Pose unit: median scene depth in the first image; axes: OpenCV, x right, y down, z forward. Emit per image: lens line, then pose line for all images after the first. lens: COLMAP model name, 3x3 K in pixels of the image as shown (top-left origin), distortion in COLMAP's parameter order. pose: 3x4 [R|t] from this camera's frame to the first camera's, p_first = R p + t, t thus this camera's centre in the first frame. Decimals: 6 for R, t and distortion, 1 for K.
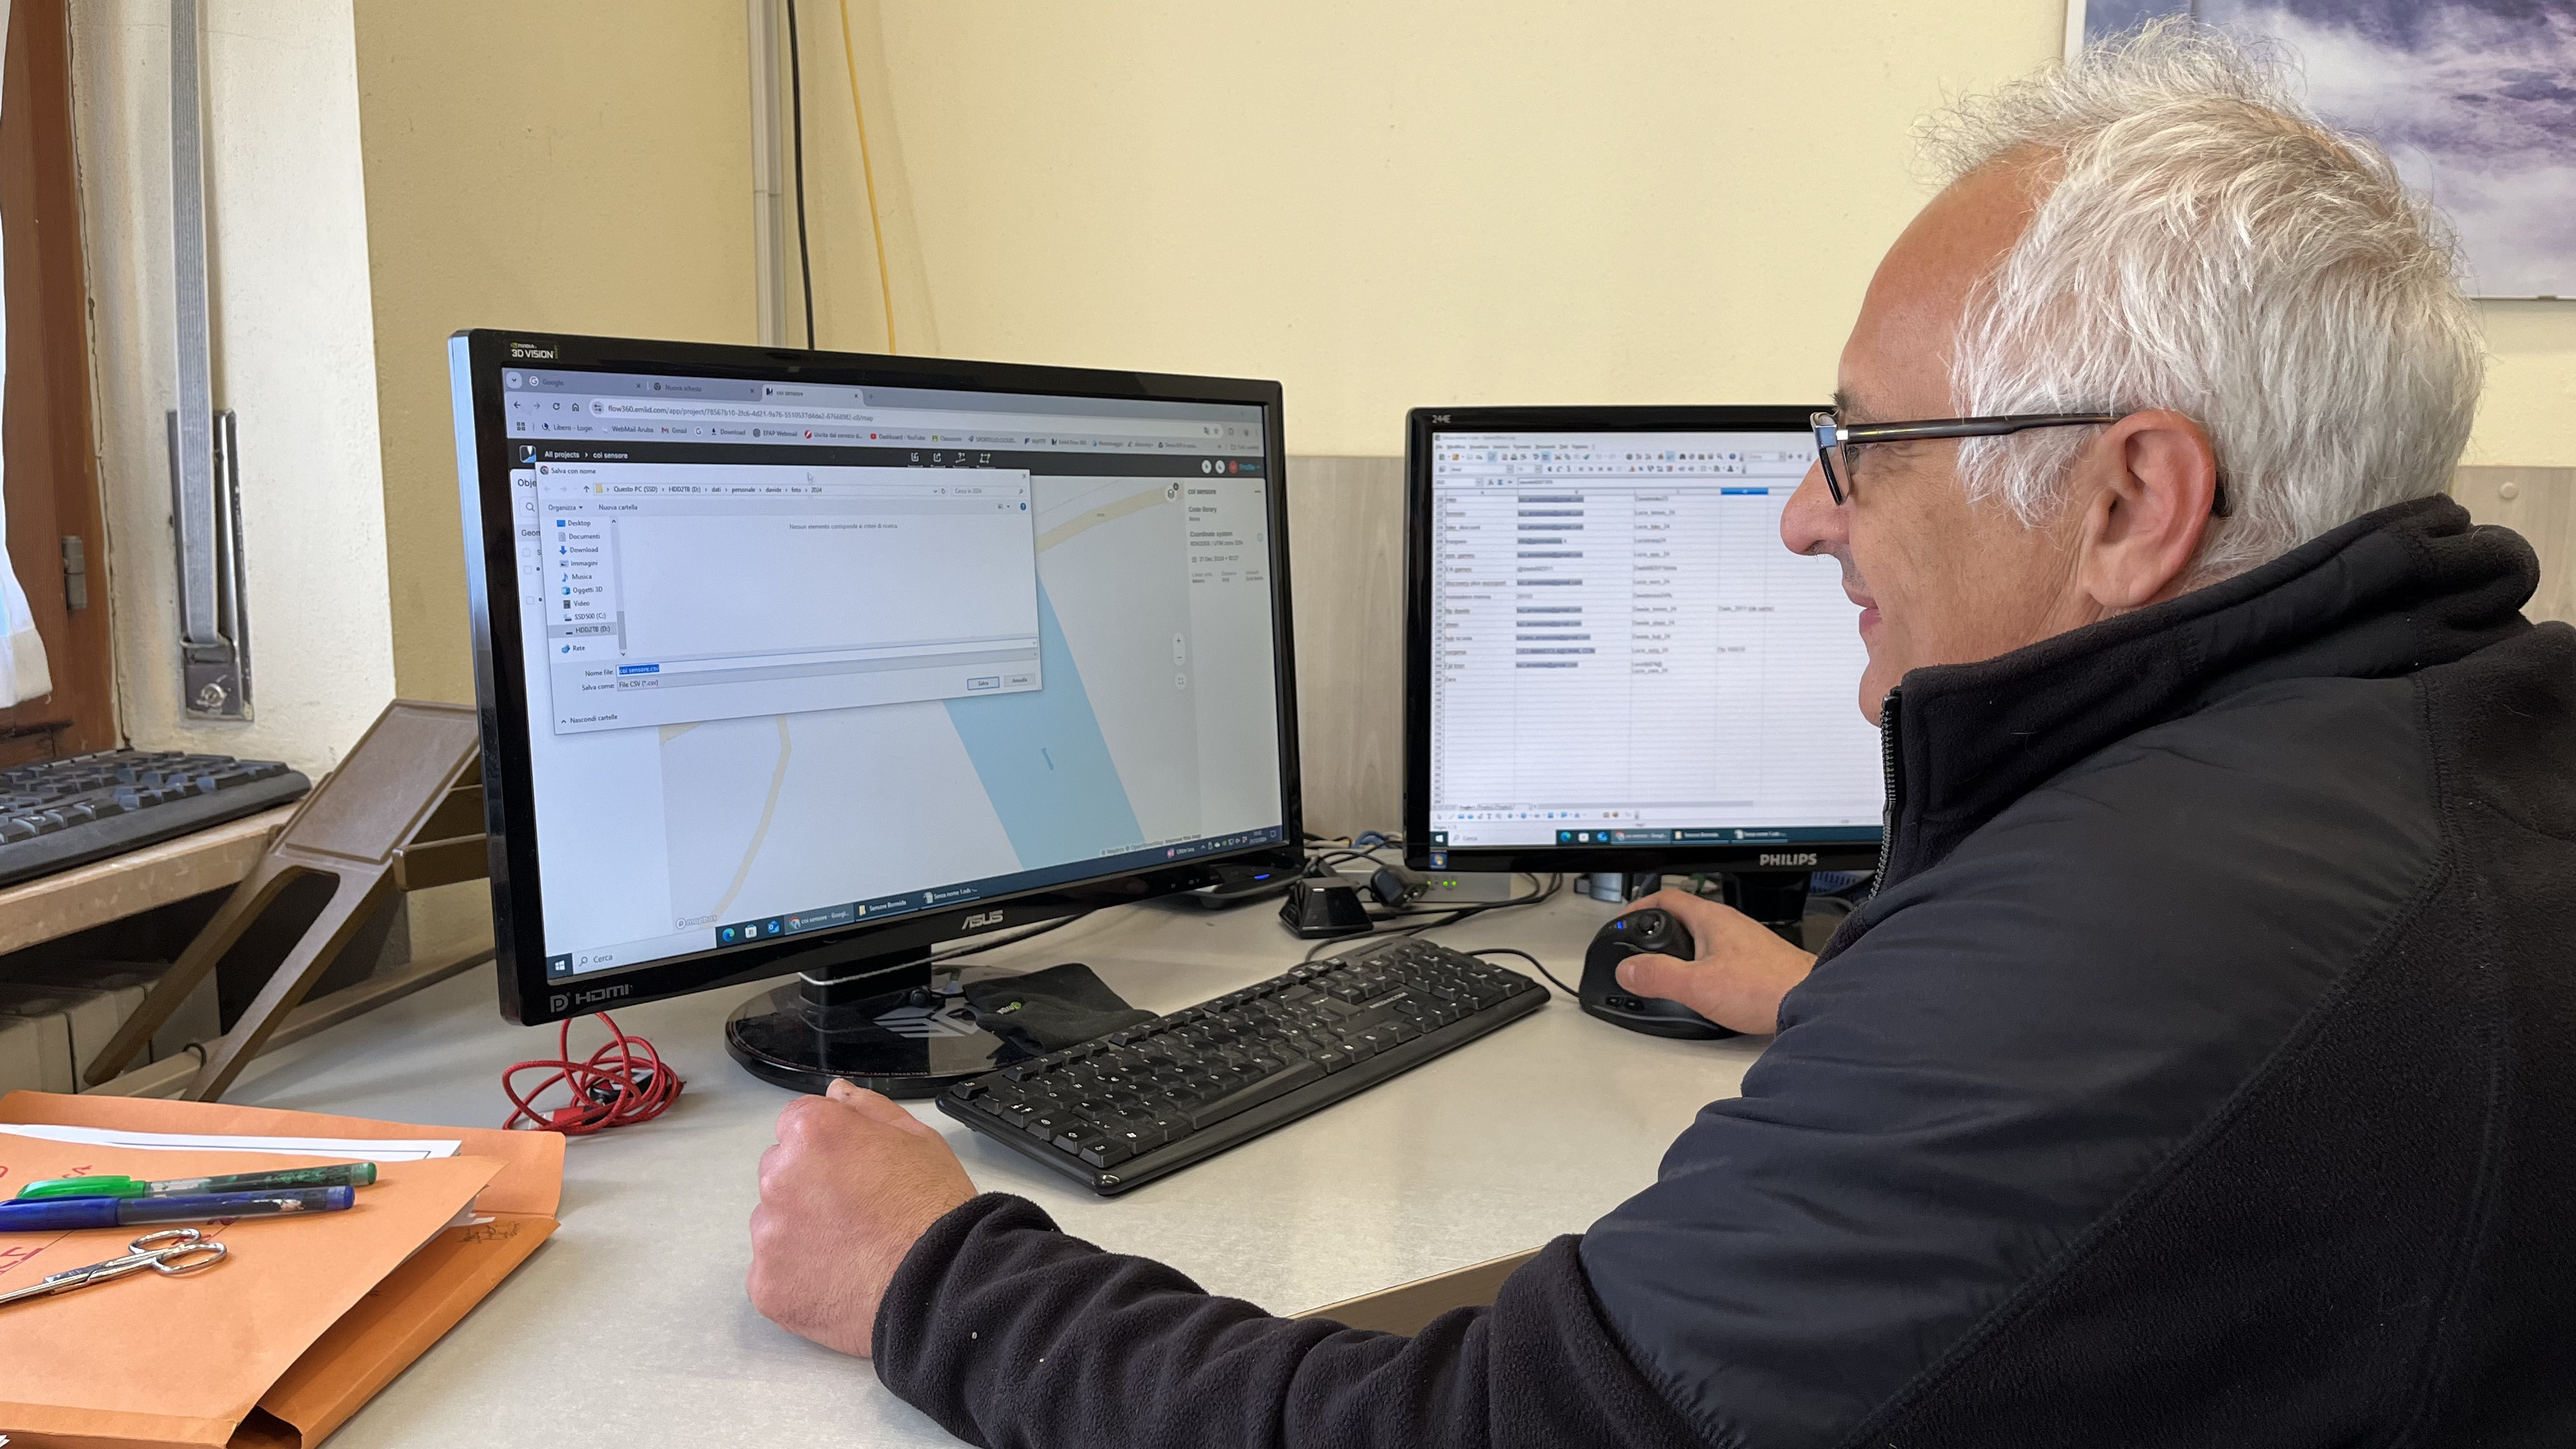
lens RADIAL K [[1993.4, 0, 1289.4], [0, 1993.4, 731.7], [0, 0, 1]] dist [0.040029, -0.005922]
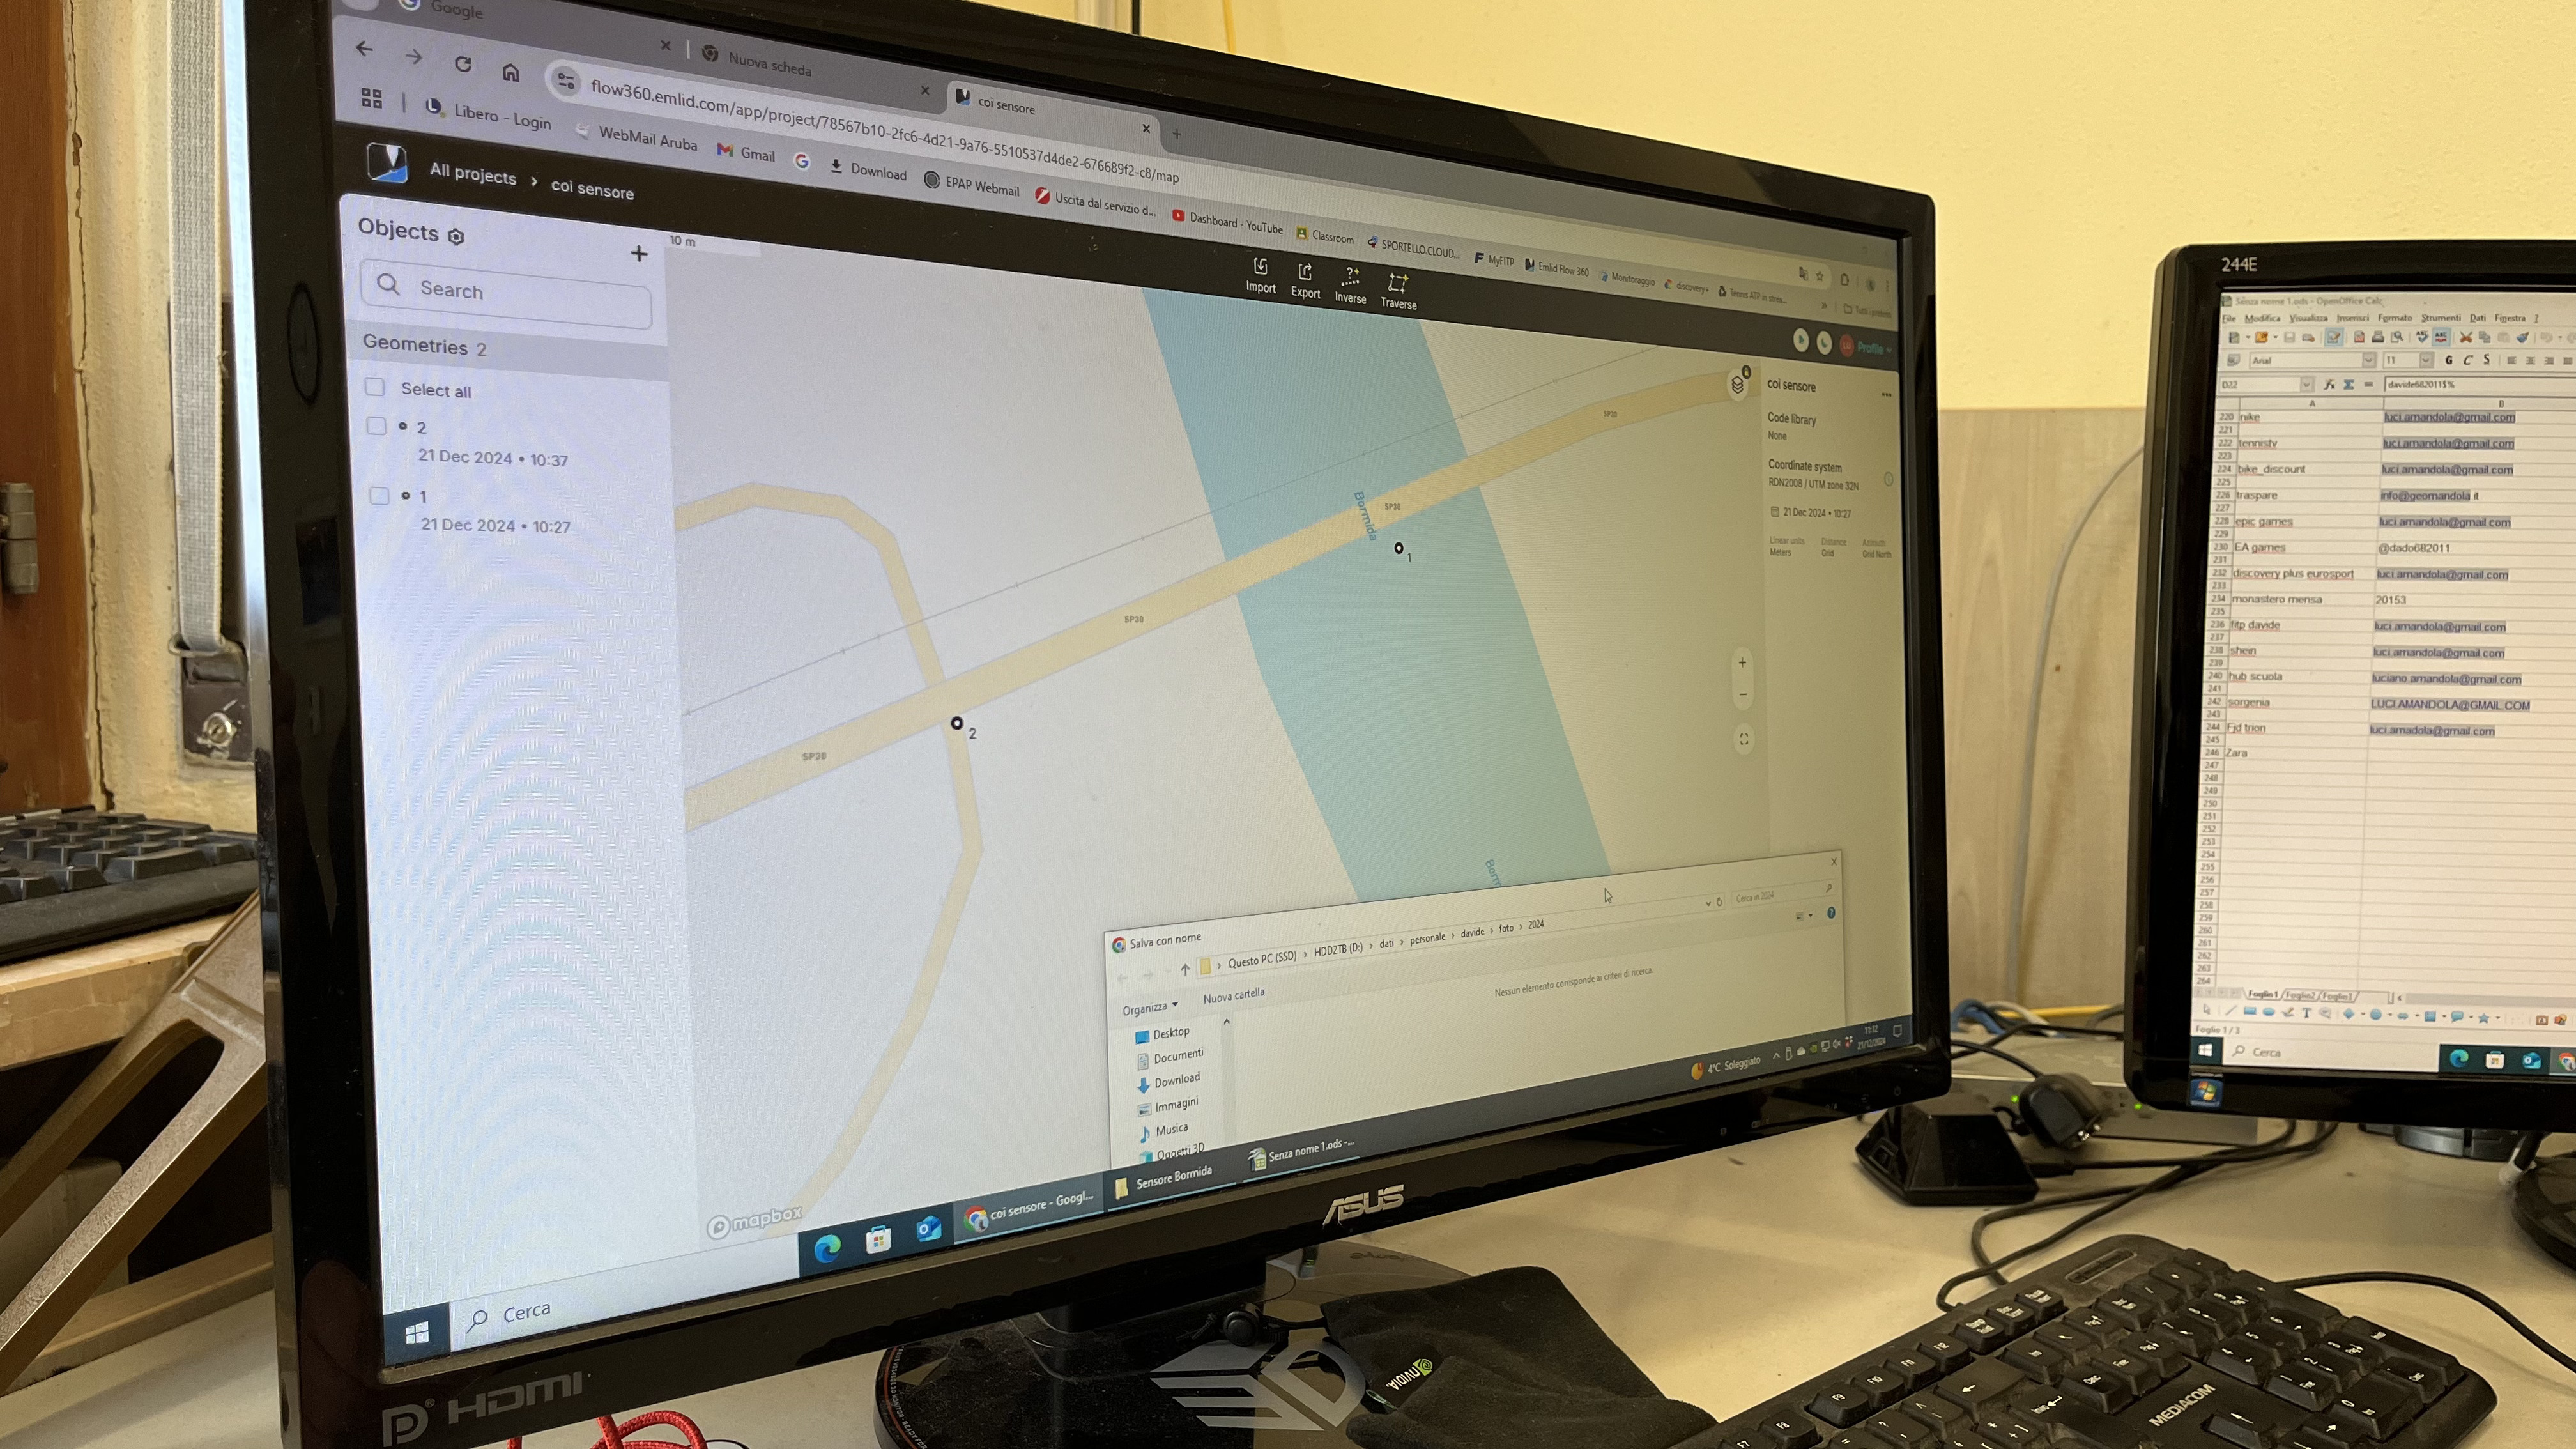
lens RADIAL K [[1993.4, 0, 1289.4], [0, 1993.4, 731.7], [0, 0, 1]] dist [0.040029, -0.005922]
pose [[0.983186, 0.023849, -0.181042, -0.072708], [-0.031871, 0.998629, -0.041526, -0.001470], [0.179803, 0.046598, 0.982598, 0.429996]]
